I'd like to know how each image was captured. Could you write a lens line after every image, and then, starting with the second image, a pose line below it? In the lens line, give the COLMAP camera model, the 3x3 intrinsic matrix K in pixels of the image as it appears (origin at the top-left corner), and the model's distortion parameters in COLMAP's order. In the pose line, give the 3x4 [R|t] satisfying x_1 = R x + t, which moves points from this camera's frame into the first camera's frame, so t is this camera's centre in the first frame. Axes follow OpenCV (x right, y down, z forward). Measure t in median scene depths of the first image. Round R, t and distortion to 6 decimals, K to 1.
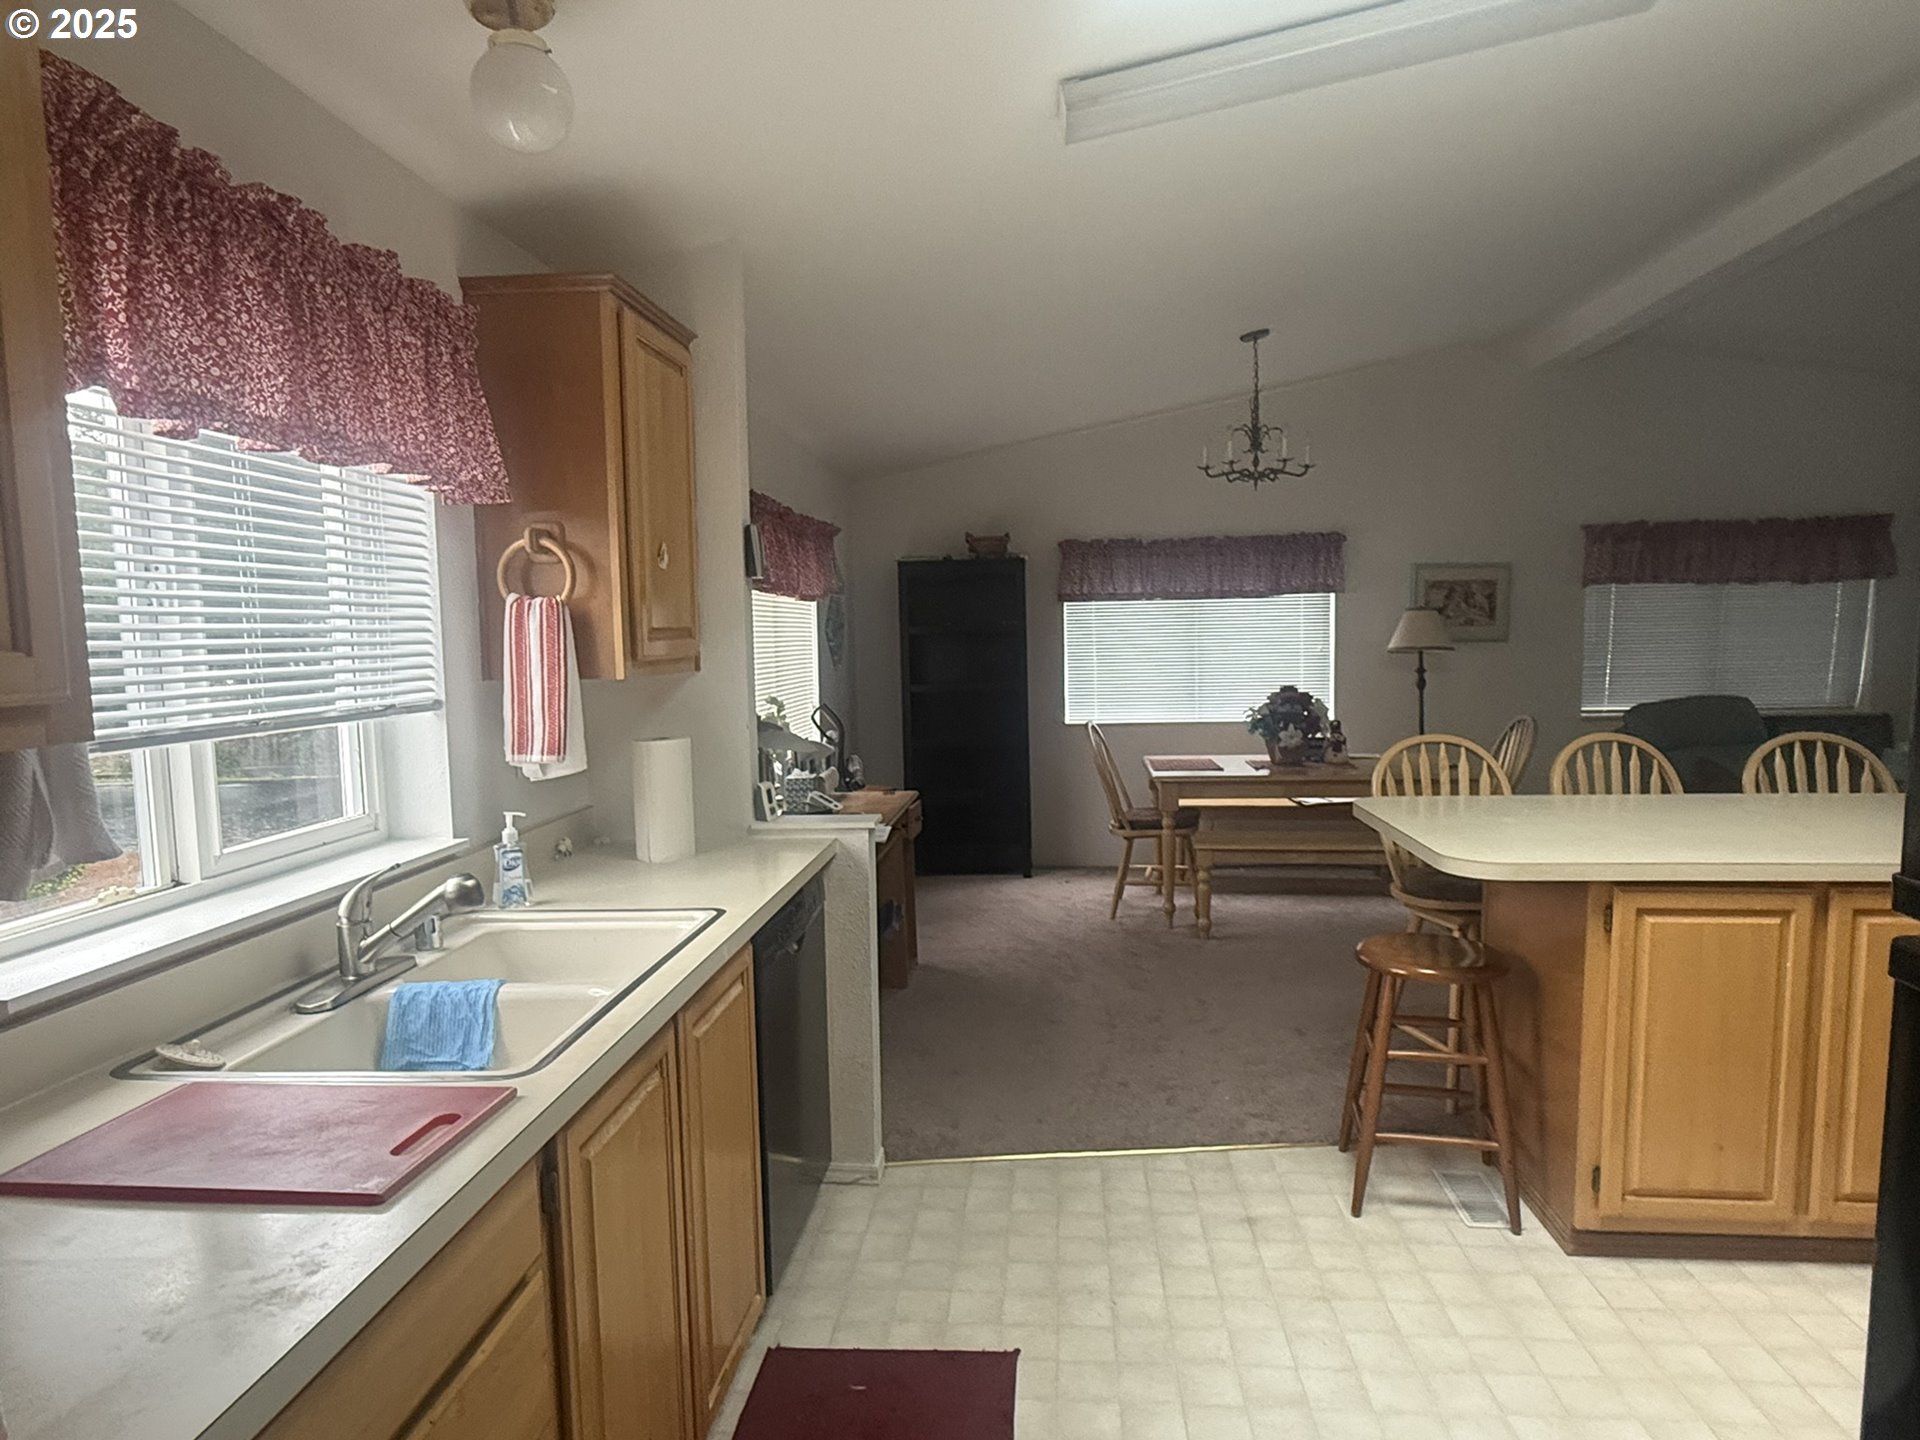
lens RADIAL K [[1111.9, 0, 967.4], [0, 1111.9, 733.0], [0, 0, 1]] dist [-0.004512, -0.000224]
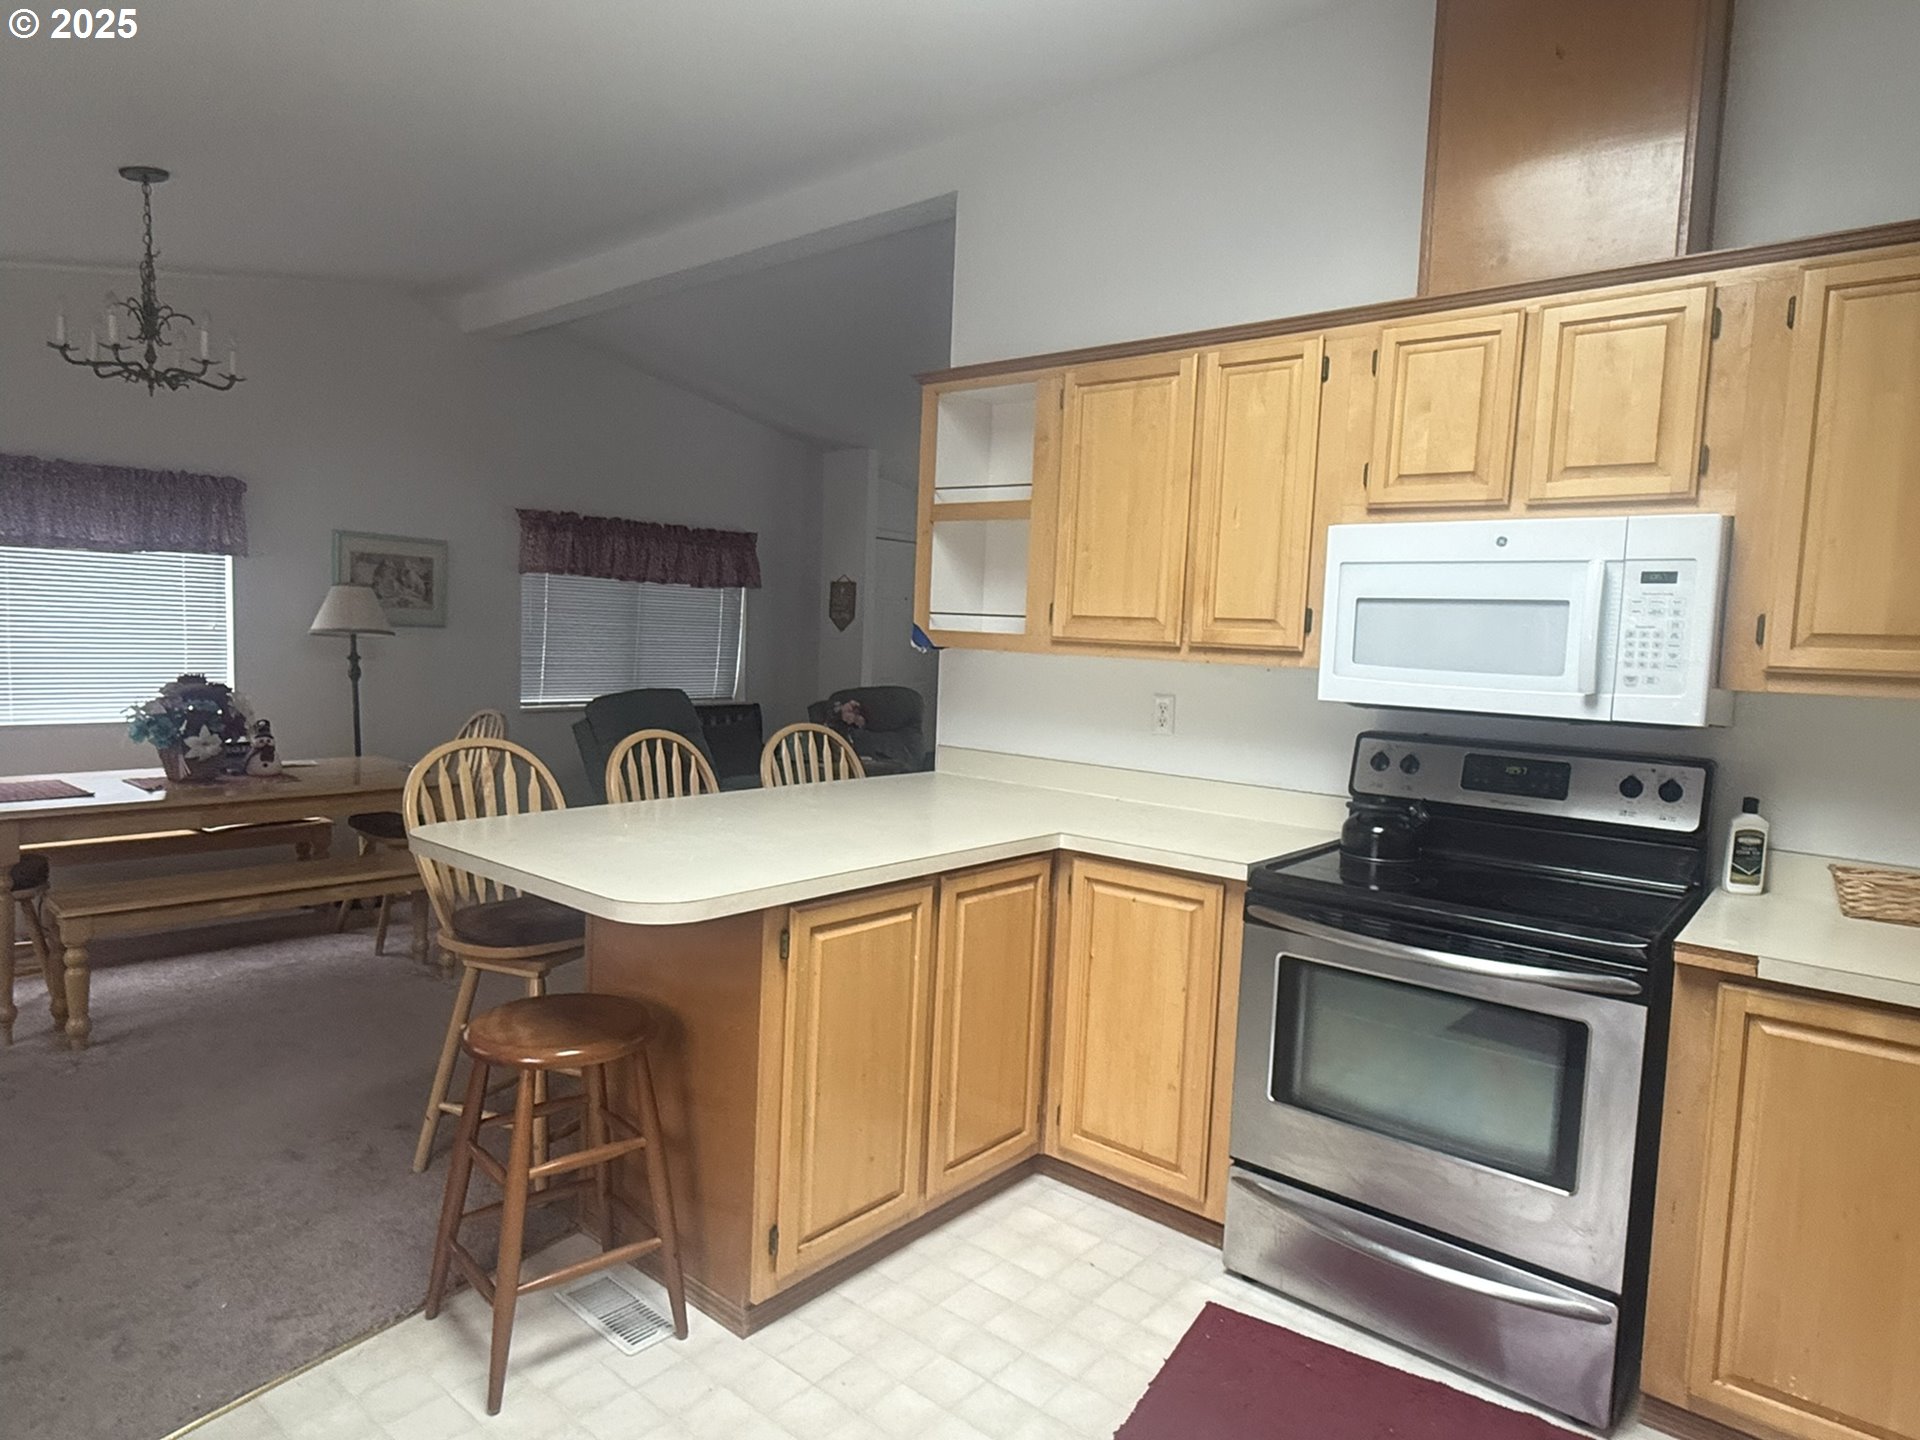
lens RADIAL K [[1128.0, 0, 956.9], [0, 1128.0, 723.6], [0, 0, 1]] dist [-0.005423, 0.001577]
pose [[0.575818, -0.025146, 0.817191, -0.032475], [0.024878, 0.999603, 0.013230, -0.007638], [-0.817199, 0.012712, 0.576215, 0.167274]]
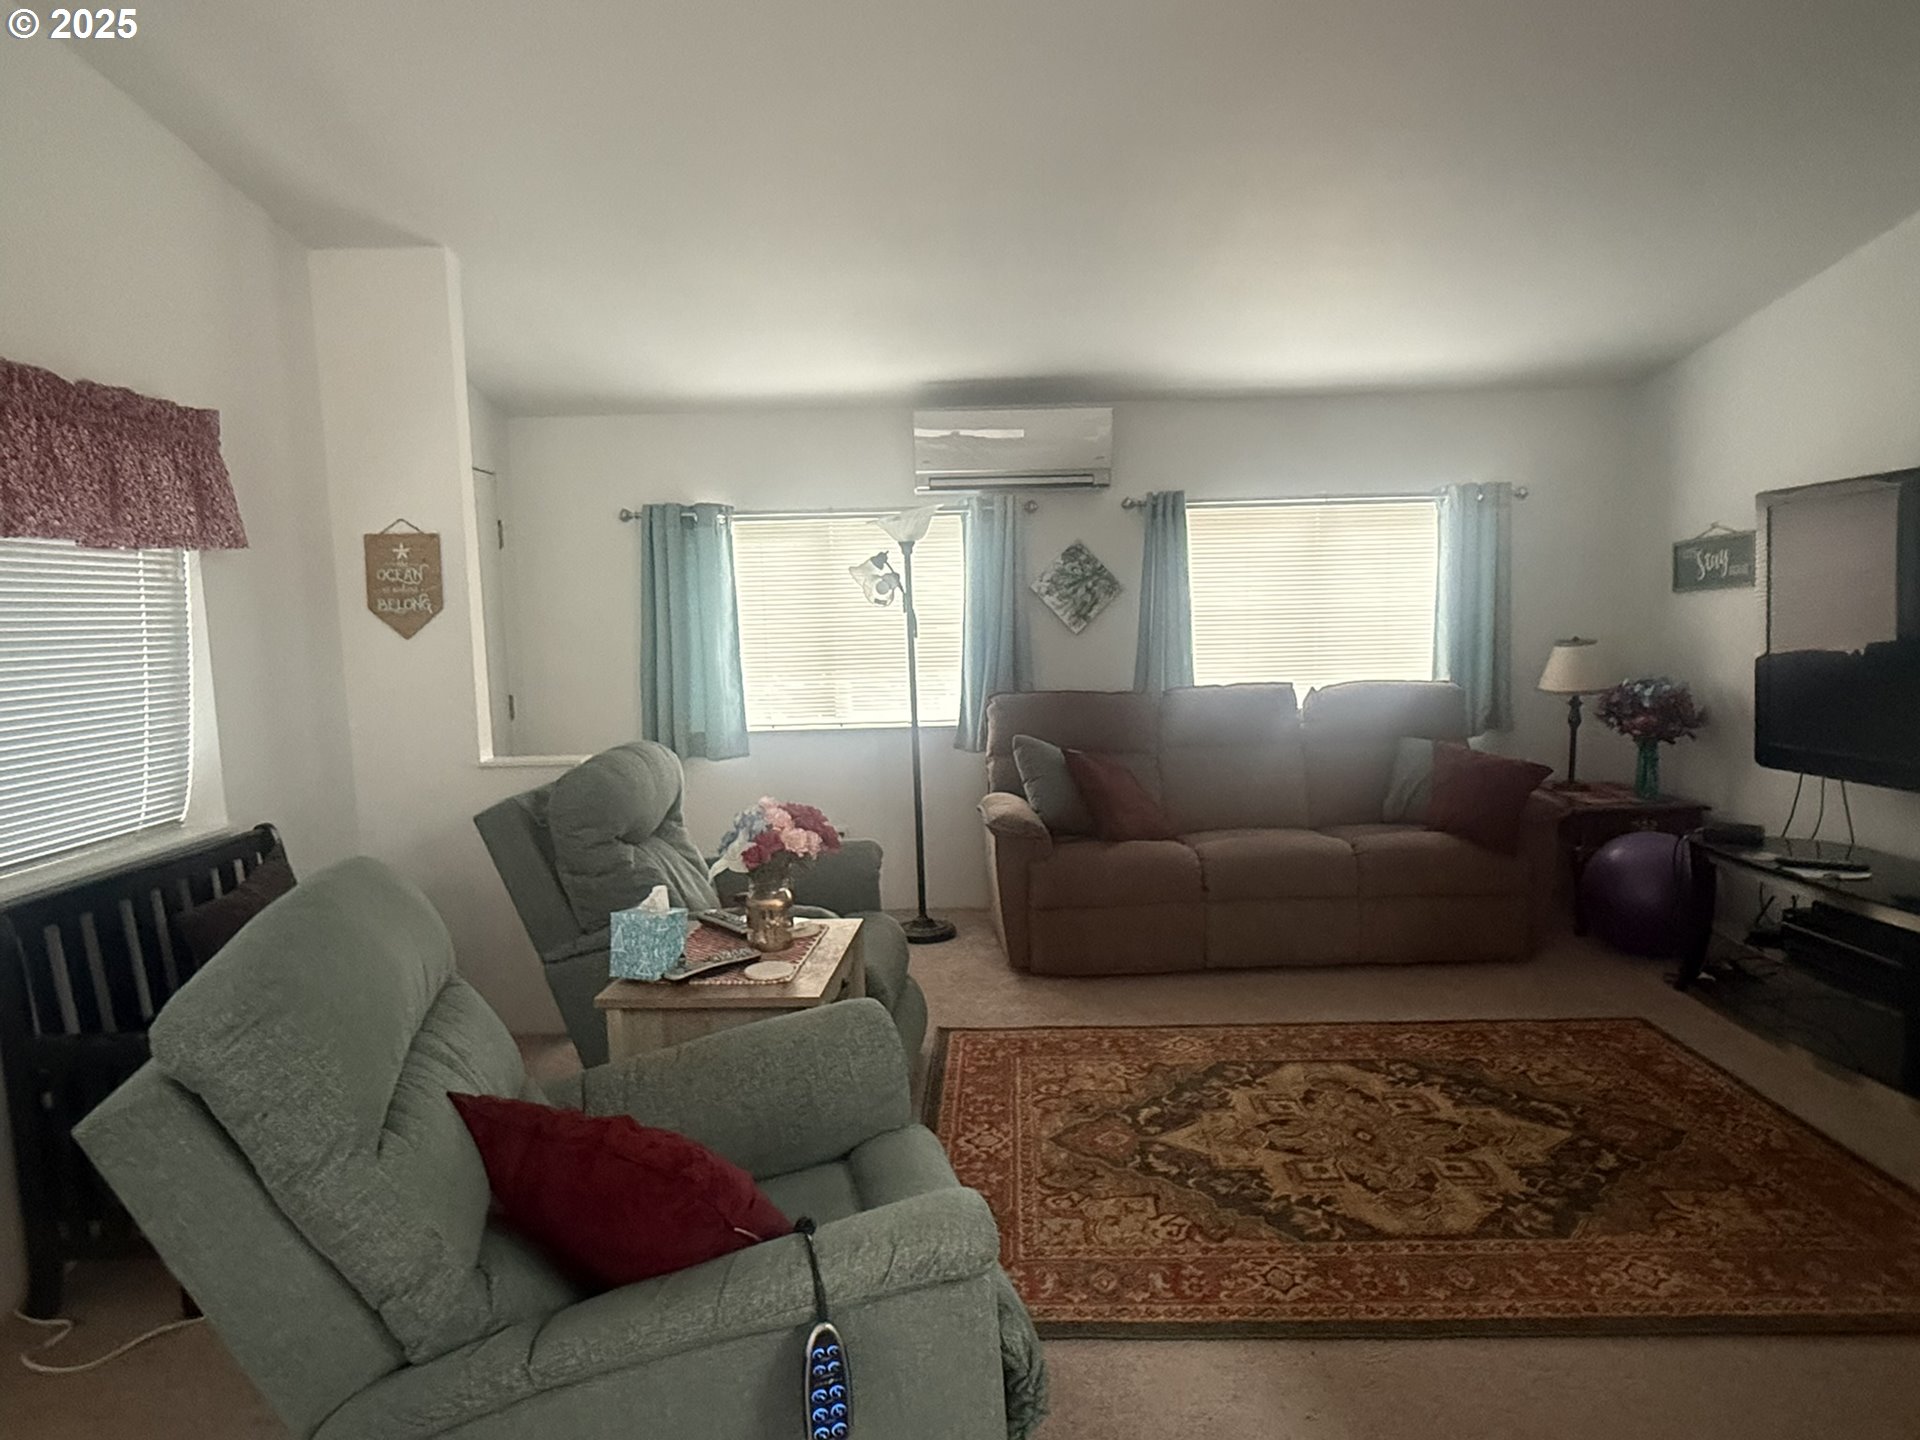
lens RADIAL K [[1128.0, 0, 961.6], [0, 1128.0, 726.6], [0, 0, 1]] dist [-0.005423, 0.001577]
pose [[-0.081143, -0.078643, 0.993595, 0.378492], [0.107570, 0.990368, 0.087173, -0.085262], [-0.990881, 0.113954, -0.071902, 0.886072]]
